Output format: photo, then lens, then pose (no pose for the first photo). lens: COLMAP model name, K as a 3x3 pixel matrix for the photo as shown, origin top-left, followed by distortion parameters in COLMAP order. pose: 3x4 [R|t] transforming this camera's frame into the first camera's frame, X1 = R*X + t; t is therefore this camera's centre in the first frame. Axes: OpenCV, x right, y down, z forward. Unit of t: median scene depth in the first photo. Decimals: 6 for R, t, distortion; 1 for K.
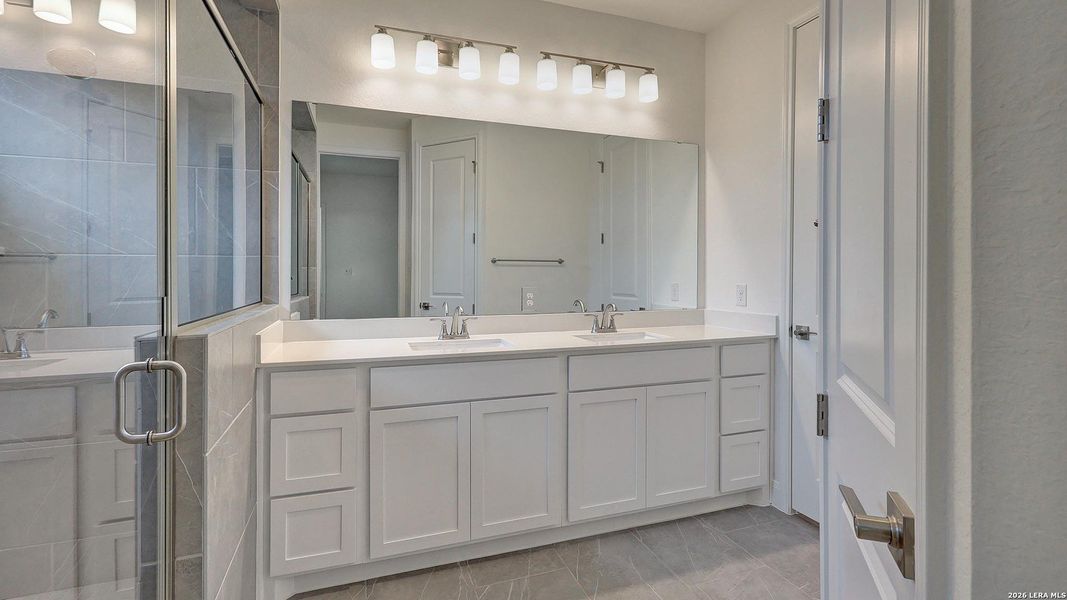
lens RADIAL K [[482.0, 0, 533.5], [0, 482.0, 274.4], [0, 0, 1]] dist [-0.000422, 0.000080]
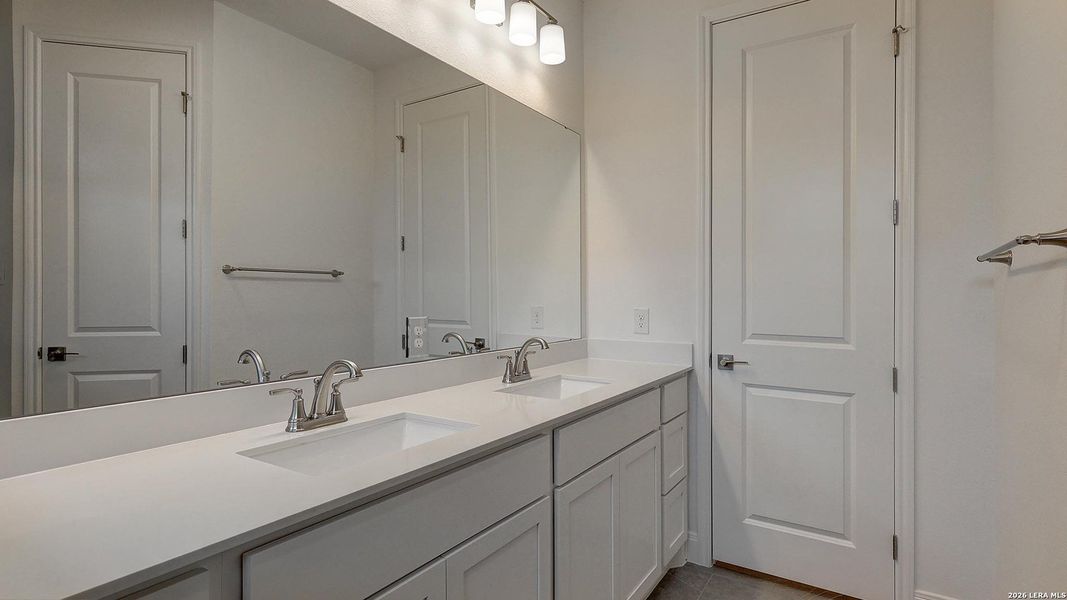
lens RADIAL K [[538.5, 0, 538.4], [0, 538.5, 294.3], [0, 0, 1]] dist [0.000410, -0.000001]
pose [[0.778585, 0.006335, 0.627507, -0.310301], [-0.009251, 0.999956, 0.001383, -0.003615], [-0.627471, -0.006881, 0.778610, 0.385372]]
